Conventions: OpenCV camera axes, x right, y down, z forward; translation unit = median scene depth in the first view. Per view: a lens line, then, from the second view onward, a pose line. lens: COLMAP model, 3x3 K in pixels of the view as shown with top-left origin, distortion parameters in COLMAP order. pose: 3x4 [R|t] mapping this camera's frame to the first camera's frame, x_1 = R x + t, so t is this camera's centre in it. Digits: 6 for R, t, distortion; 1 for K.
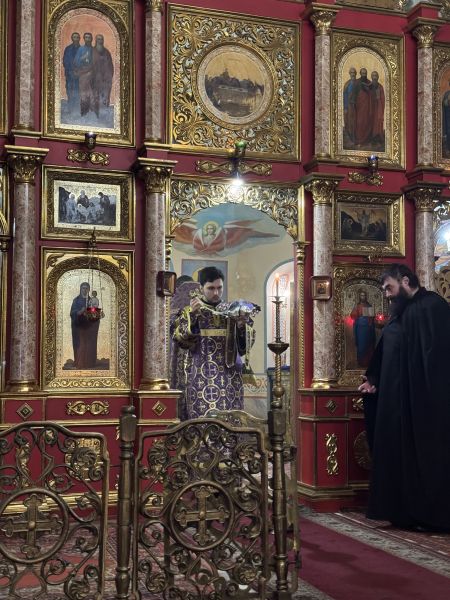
lens RADIAL K [[842.3, 0, 241.9], [0, 842.3, 298.8], [0, 0, 1]] dist [0.144517, 0.000000]
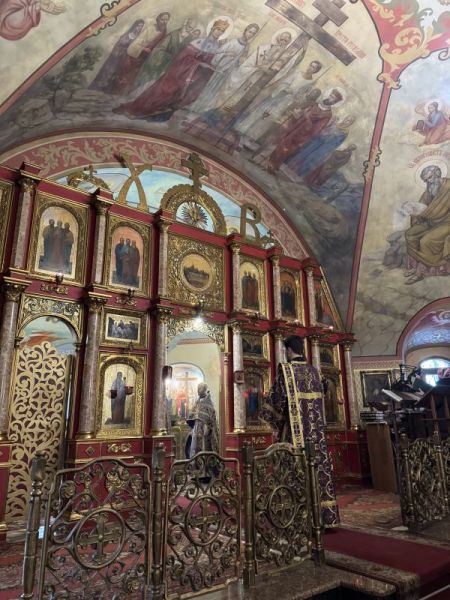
lens RADIAL K [[422.8, 0, 225.0], [0, 422.8, 292.4], [0, 0, 1]] dist [0.075520, -0.071475]
pose [[0.937455, 0.086704, 0.337137, -0.275467], [-0.010706, 0.975208, -0.221032, 0.012192], [-0.347943, 0.203598, 0.915141, 0.081335]]
